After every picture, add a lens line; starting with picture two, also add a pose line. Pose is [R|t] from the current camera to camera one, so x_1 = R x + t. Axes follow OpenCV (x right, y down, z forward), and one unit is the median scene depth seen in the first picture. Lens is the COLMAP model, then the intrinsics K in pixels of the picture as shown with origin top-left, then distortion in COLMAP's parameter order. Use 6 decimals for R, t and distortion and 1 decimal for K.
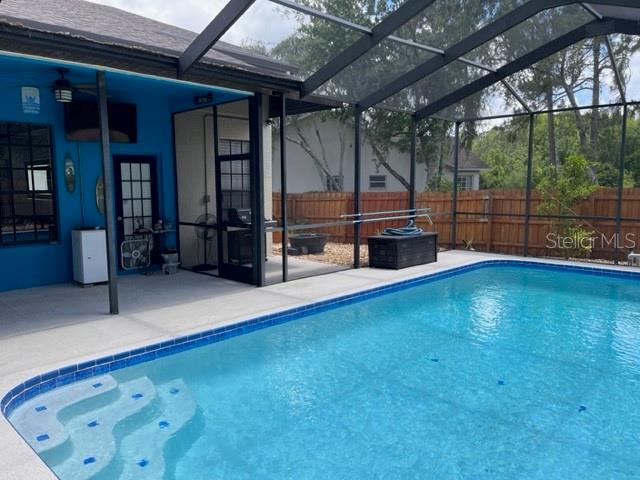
lens RADIAL K [[481.7, 0, 322.4], [0, 481.7, 235.7], [0, 0, 1]] dist [0.066908, -0.096023]
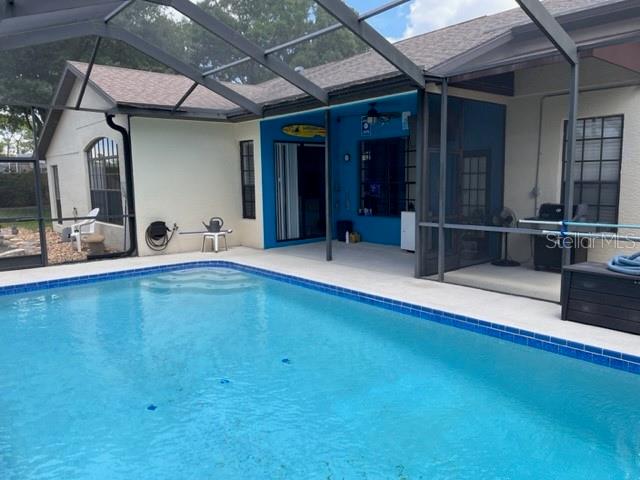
lens RADIAL K [[481.7, 0, 322.7], [0, 481.7, 244.0], [0, 0, 1]] dist [0.066908, -0.096023]
pose [[-0.075321, 0.139540, -0.987348, 0.780474], [-0.081930, 0.985947, 0.145592, -0.086189], [0.993788, 0.091859, -0.062830, 0.734675]]
